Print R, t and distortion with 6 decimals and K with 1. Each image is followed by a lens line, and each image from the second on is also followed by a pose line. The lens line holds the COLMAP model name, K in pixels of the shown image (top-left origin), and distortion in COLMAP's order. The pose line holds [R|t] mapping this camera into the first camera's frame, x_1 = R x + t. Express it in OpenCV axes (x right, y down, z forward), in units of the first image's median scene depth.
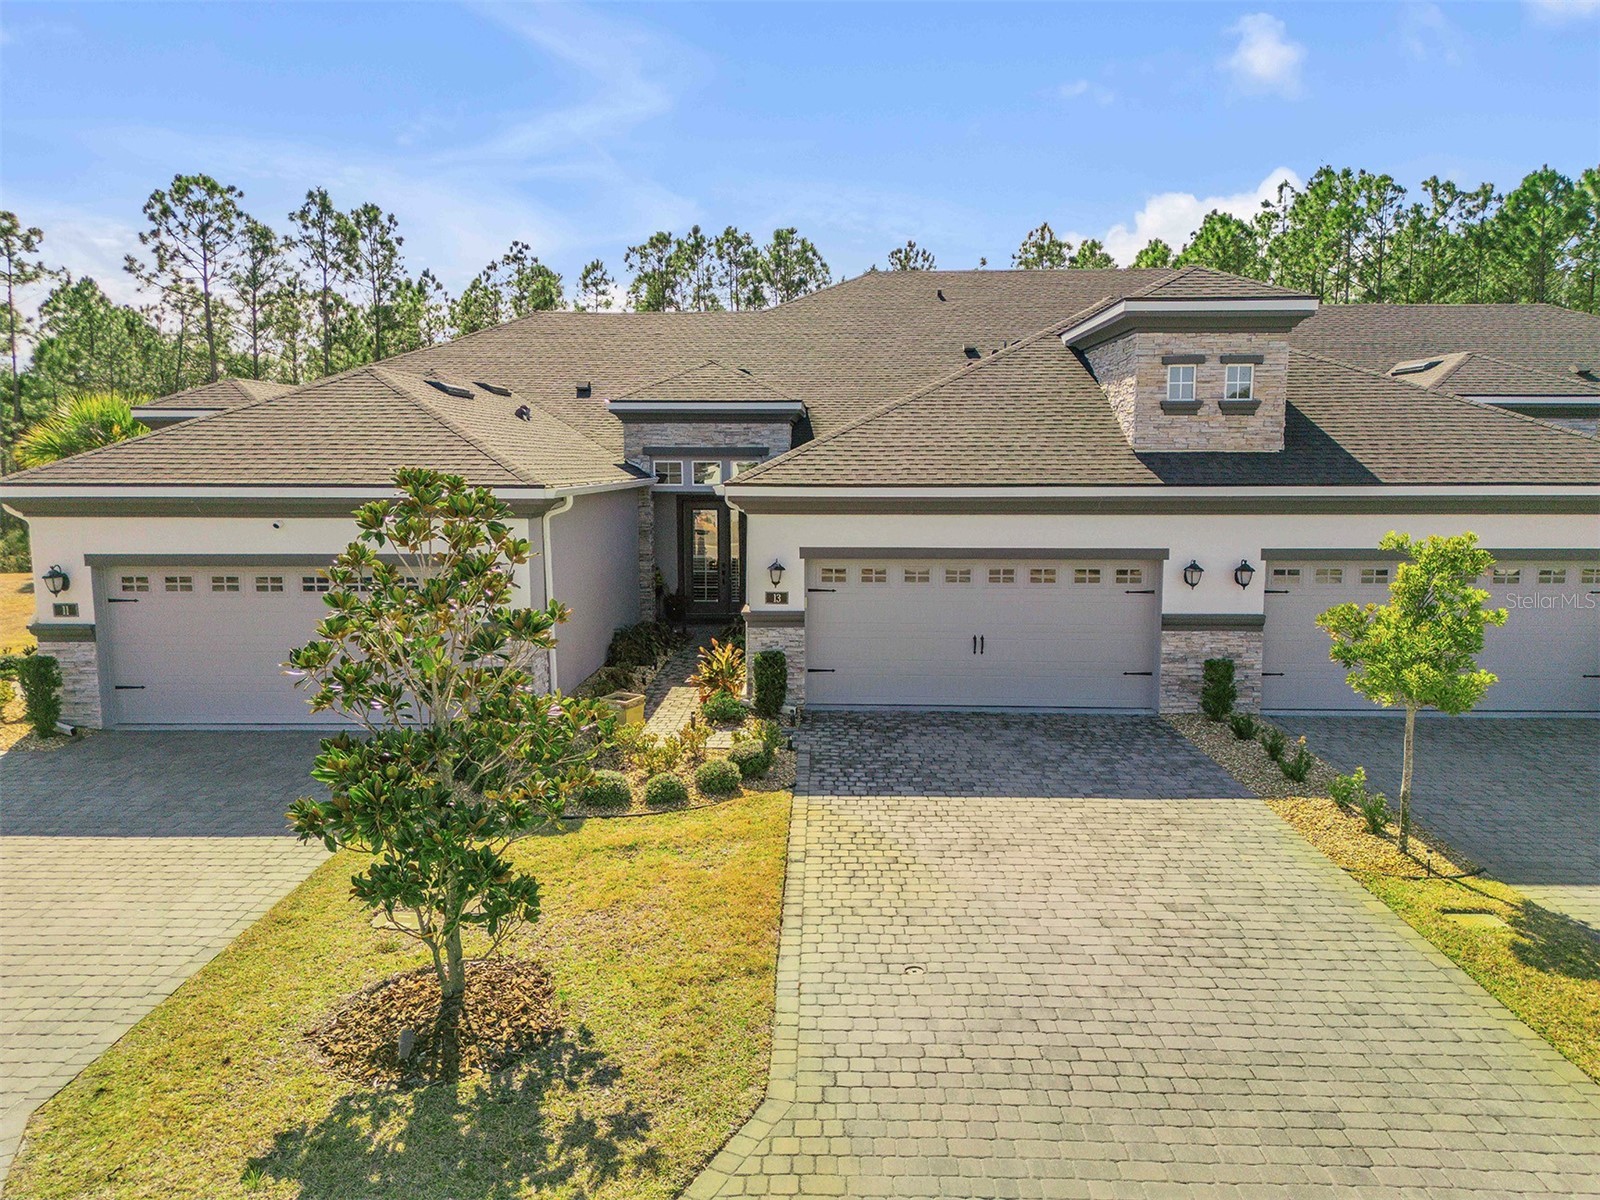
lens RADIAL K [[1124.7, 0, 800.3], [0, 1124.7, 604.7], [0, 0, 1]] dist [0.070826, -0.073082]
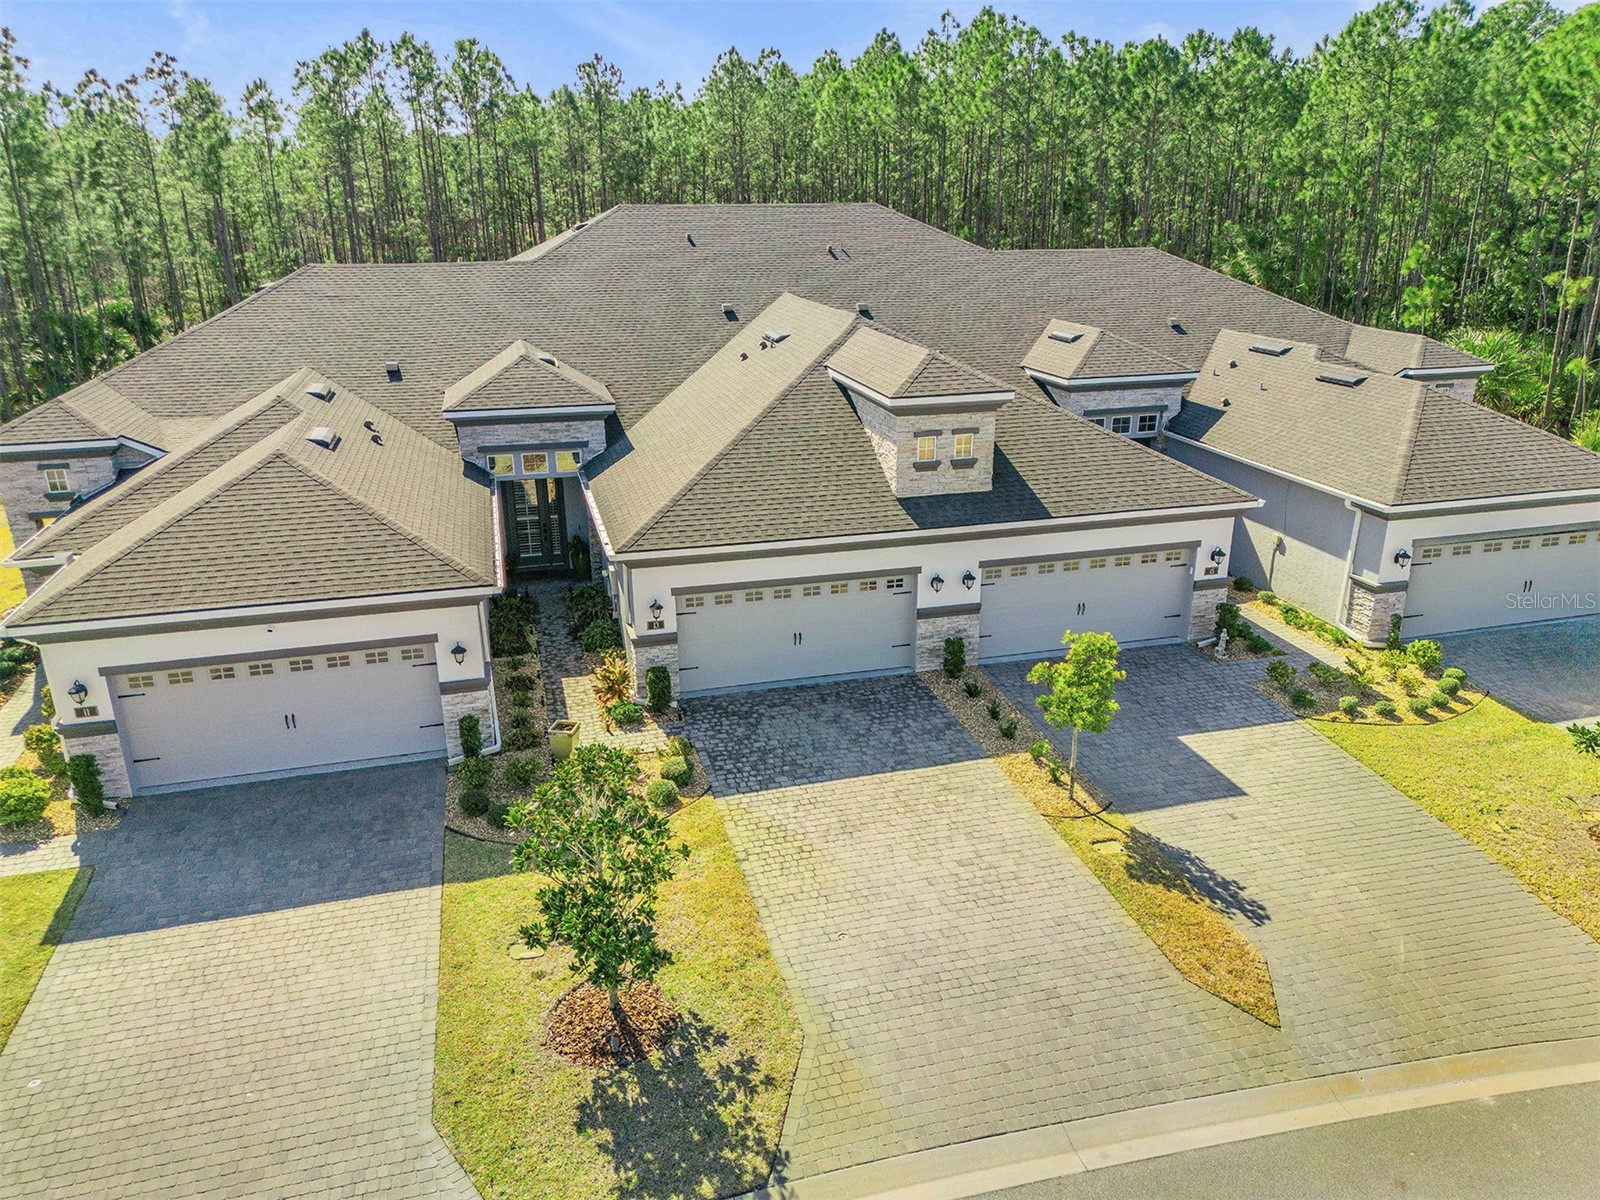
lens RADIAL K [[1122.2, 0, 800.0], [0, 1122.2, 600.0], [0, 0, 1]] dist [0.075812, -0.069504]
pose [[0.957988, -0.102895, 0.267715, -0.235958], [0.042086, 0.973758, 0.223661, -0.366396], [-0.283704, -0.202998, 0.937179, -0.348905]]
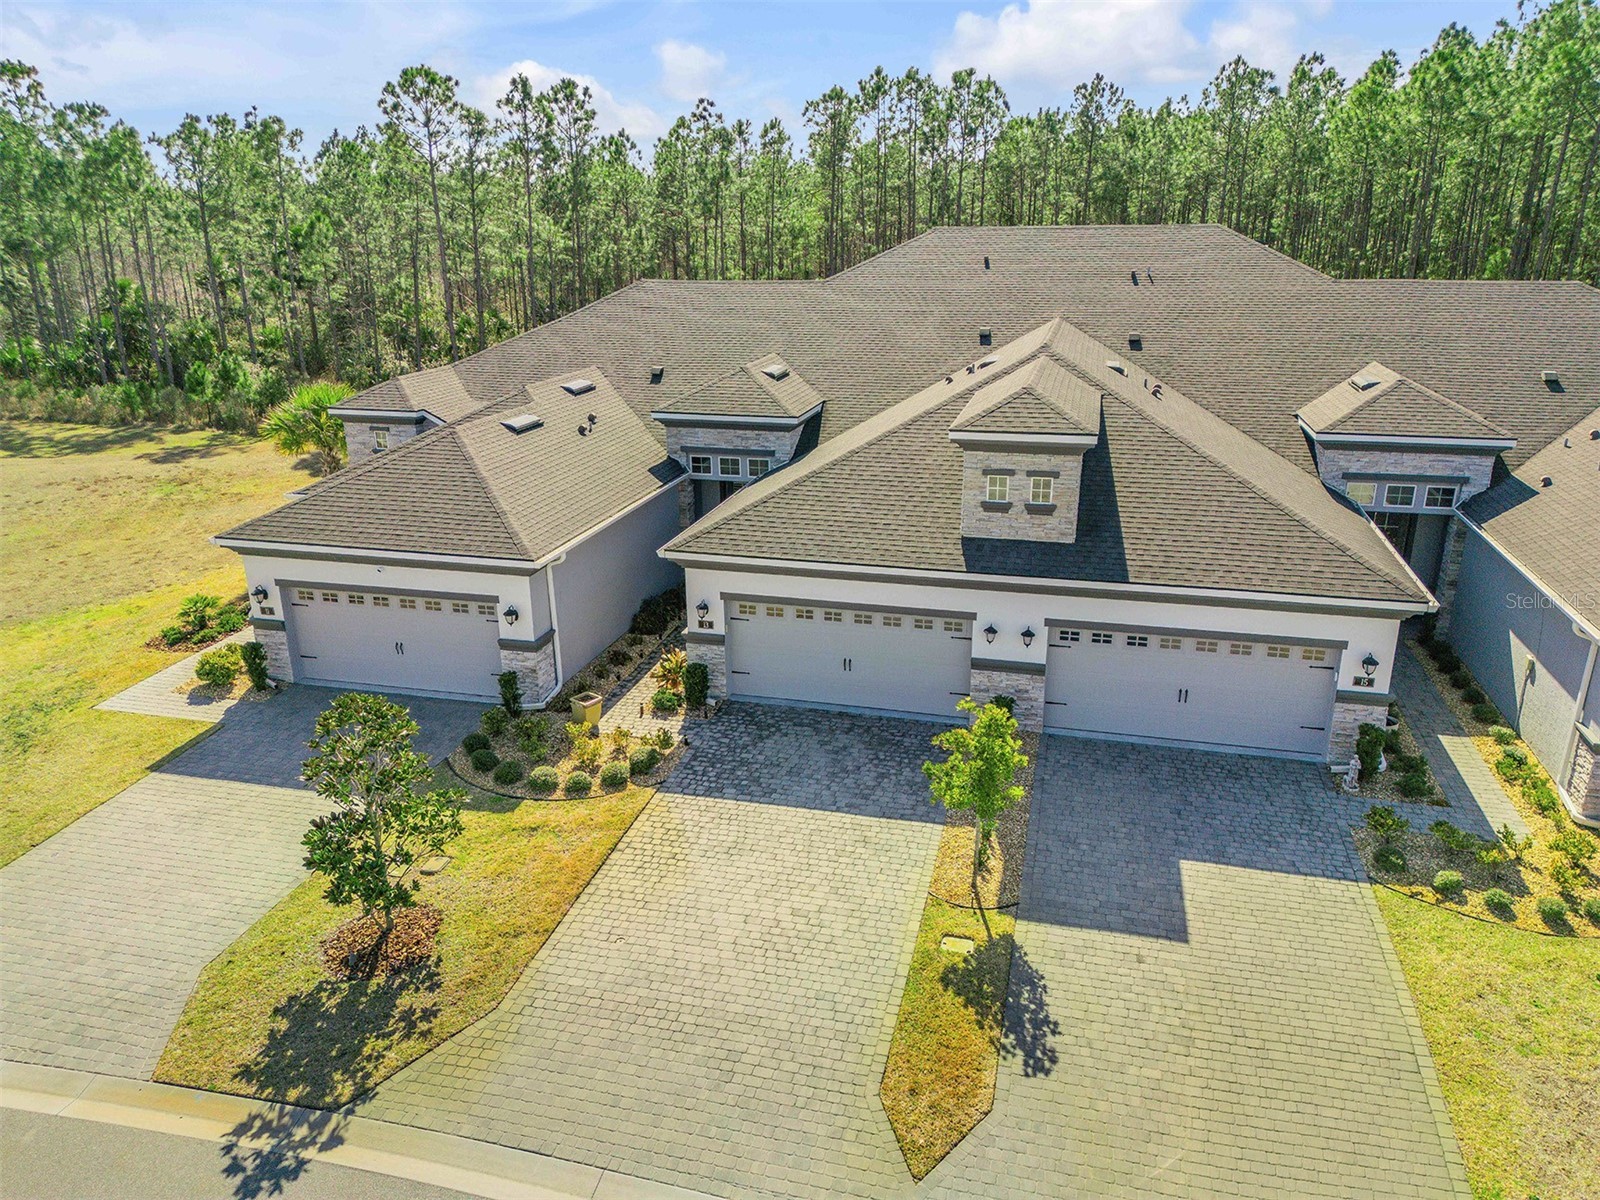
lens RADIAL K [[1122.2, 0, 800.0], [0, 1122.2, 600.0], [0, 0, 1]] dist [0.075812, -0.069504]
pose [[0.974284, 0.065608, -0.215561, 0.443112], [-0.021270, 0.979178, 0.201886, -0.361256], [0.224318, -0.192109, 0.955393, -0.364477]]
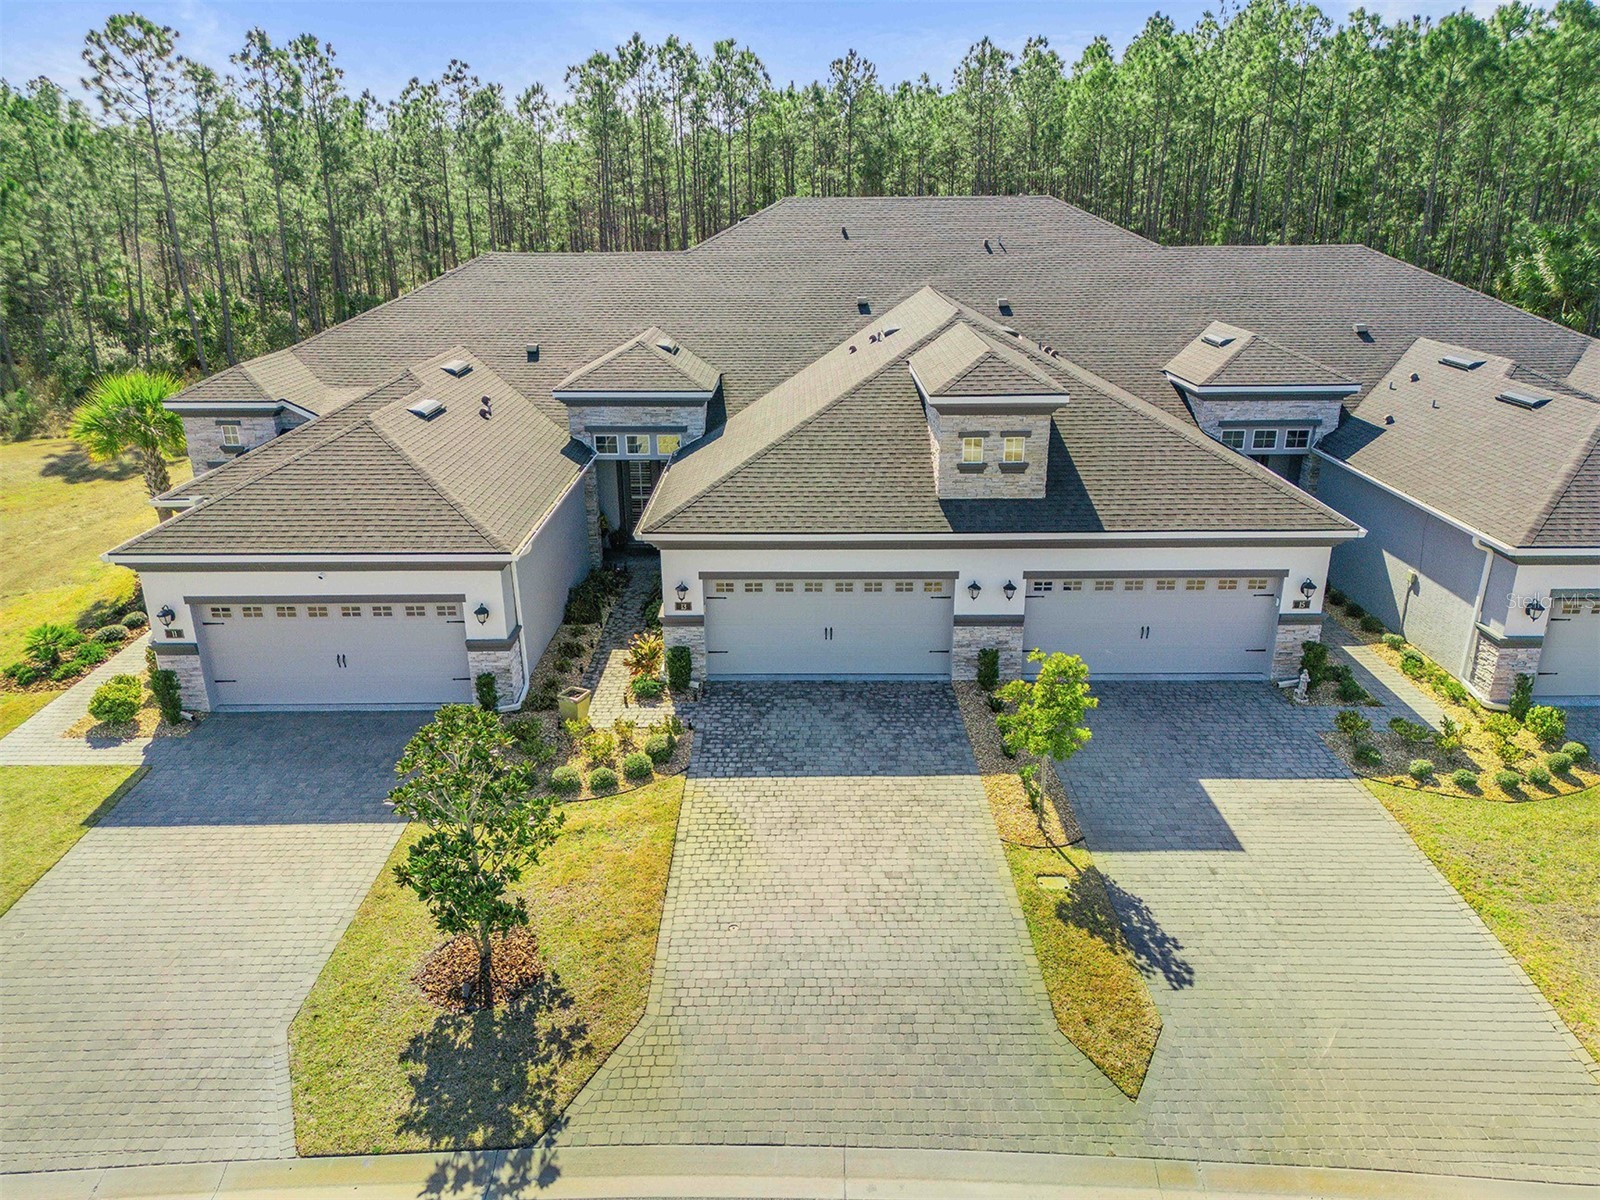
lens RADIAL K [[1122.2, 0, 800.0], [0, 1122.2, 600.0], [0, 0, 1]] dist [0.075812, -0.069504]
pose [[0.999610, -0.014365, 0.023960, 0.100447], [0.008702, 0.975103, 0.221583, -0.354785], [-0.026547, -0.221288, 0.974847, -0.399858]]
